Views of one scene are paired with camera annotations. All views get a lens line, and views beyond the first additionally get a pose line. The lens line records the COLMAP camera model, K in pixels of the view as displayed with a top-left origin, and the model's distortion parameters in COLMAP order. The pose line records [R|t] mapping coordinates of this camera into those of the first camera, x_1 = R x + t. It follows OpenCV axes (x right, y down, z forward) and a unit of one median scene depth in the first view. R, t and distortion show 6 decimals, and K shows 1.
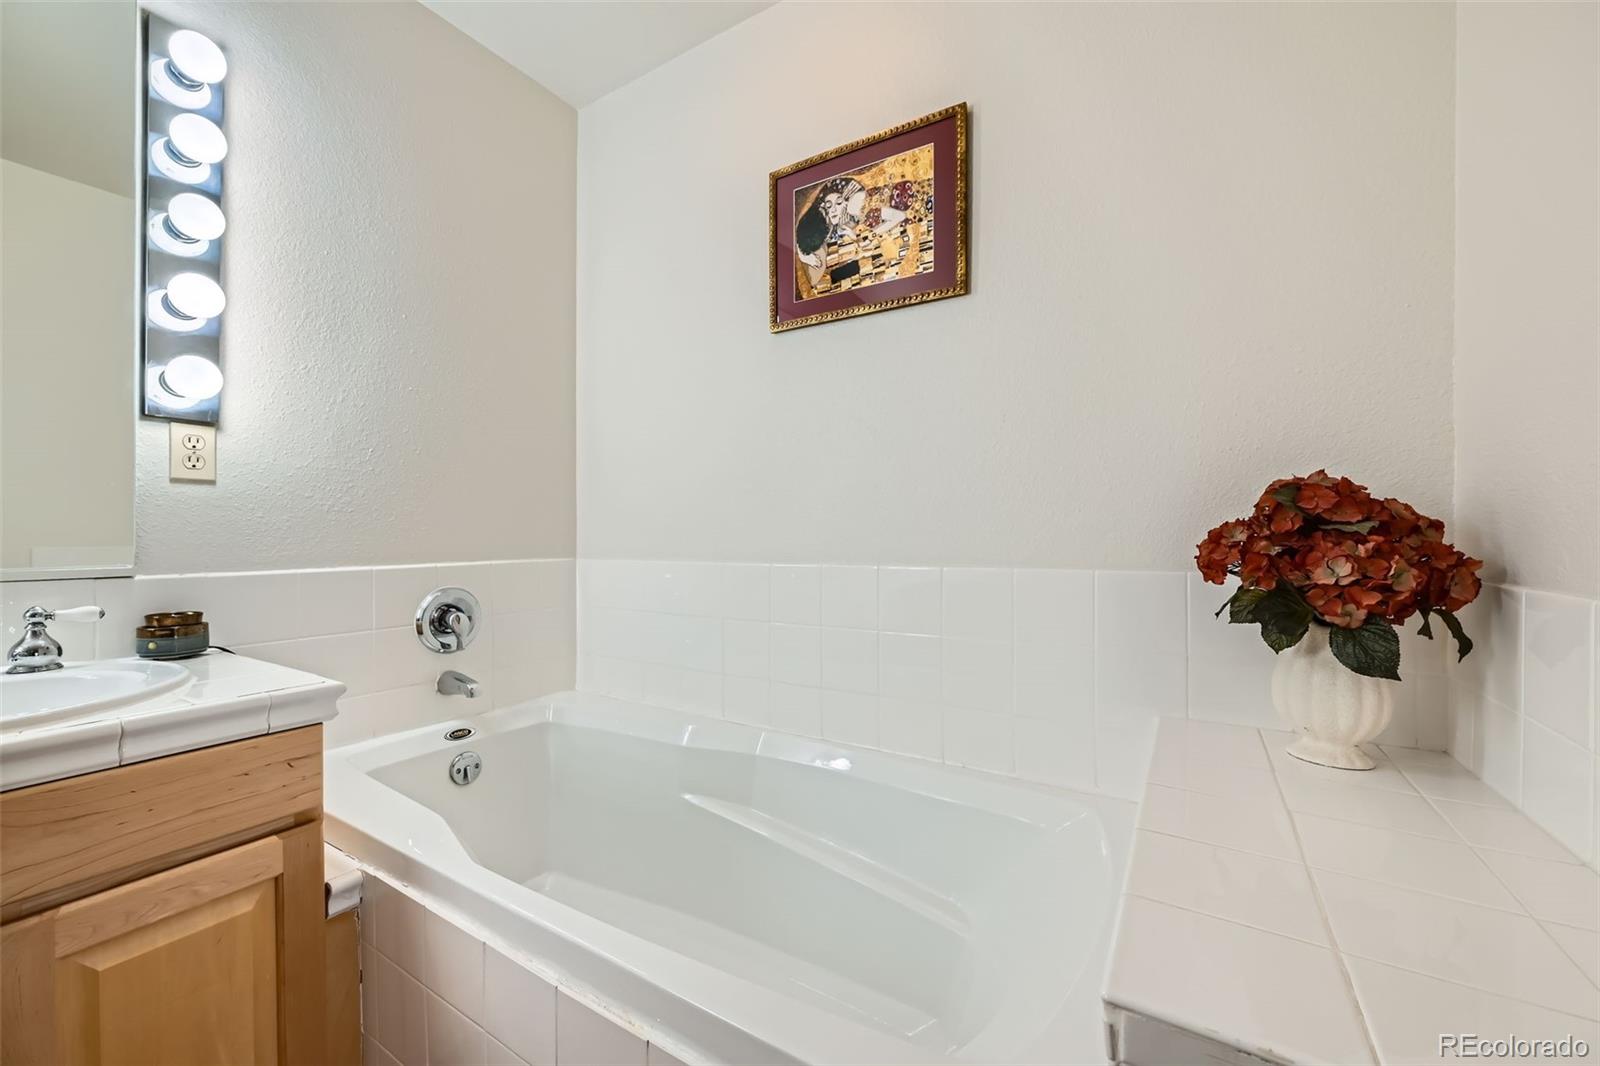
lens RADIAL K [[639.7, 0, 798.2], [0, 639.7, 537.1], [0, 0, 1]] dist [-0.000556, 0.000714]
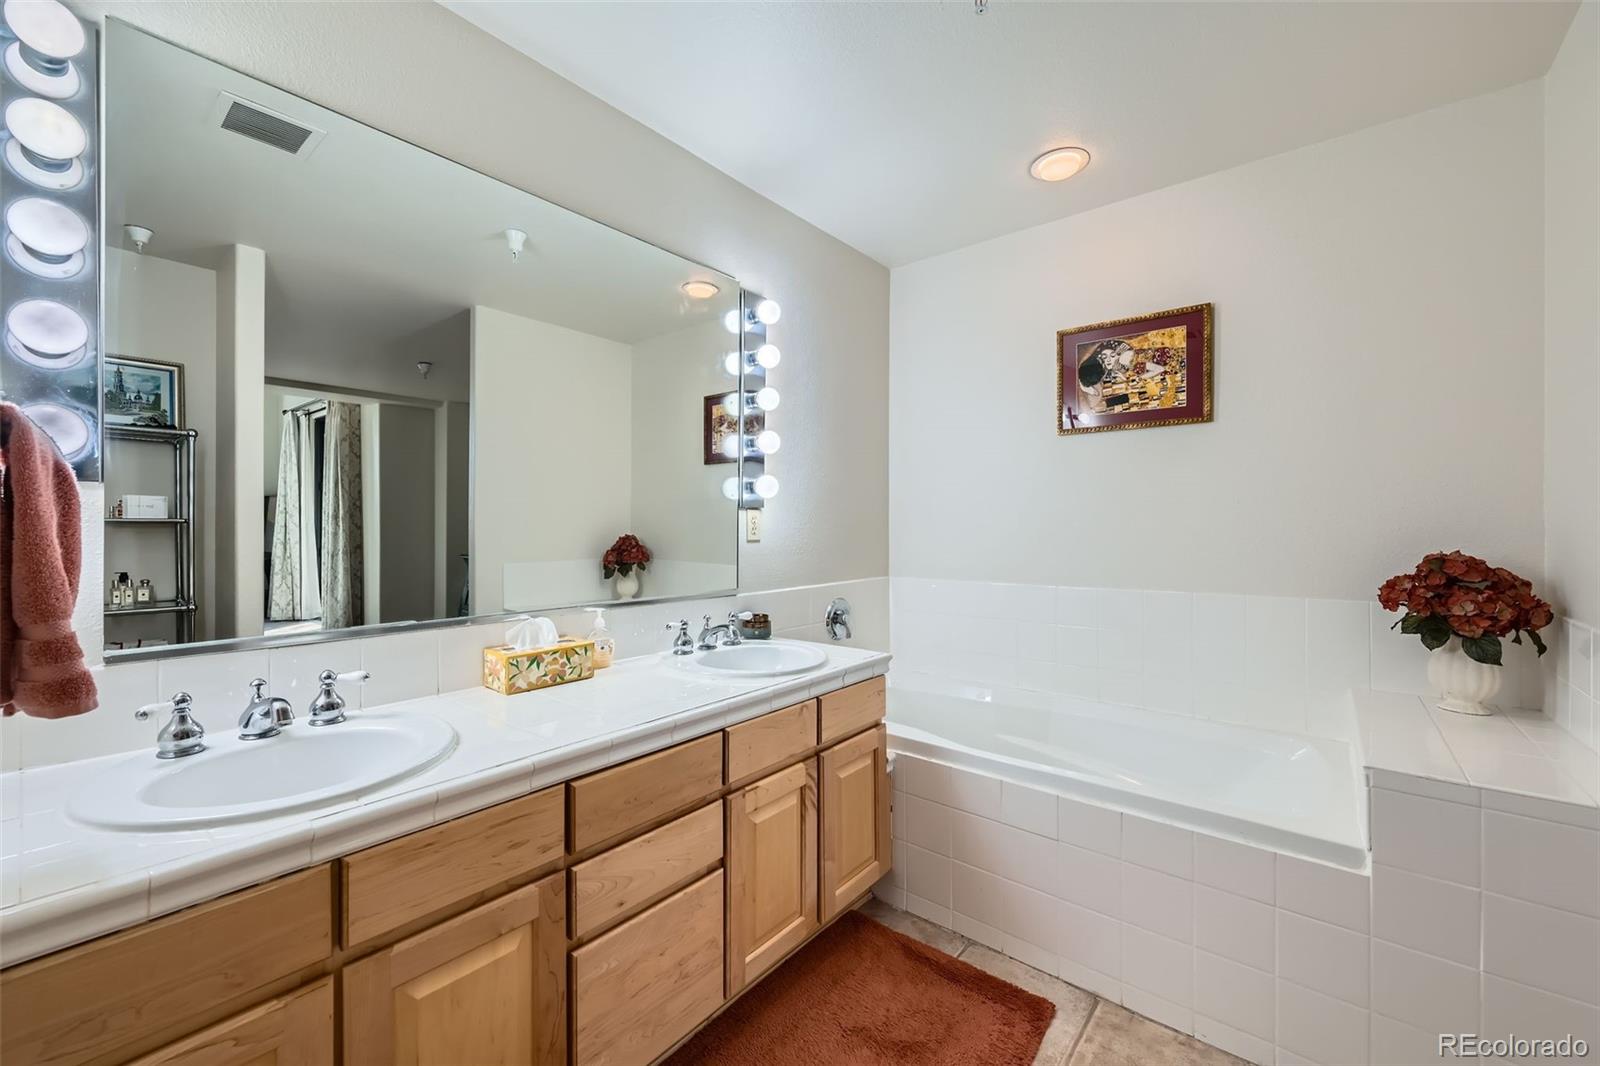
lens RADIAL K [[639.7, 0, 798.6], [0, 639.7, 527.6], [0, 0, 1]] dist [-0.000556, 0.000714]
pose [[0.990656, -0.001317, -0.136375, -0.590553], [0.000955, 0.999996, -0.002720, -0.124685], [0.136378, 0.002564, 0.990654, -0.789906]]
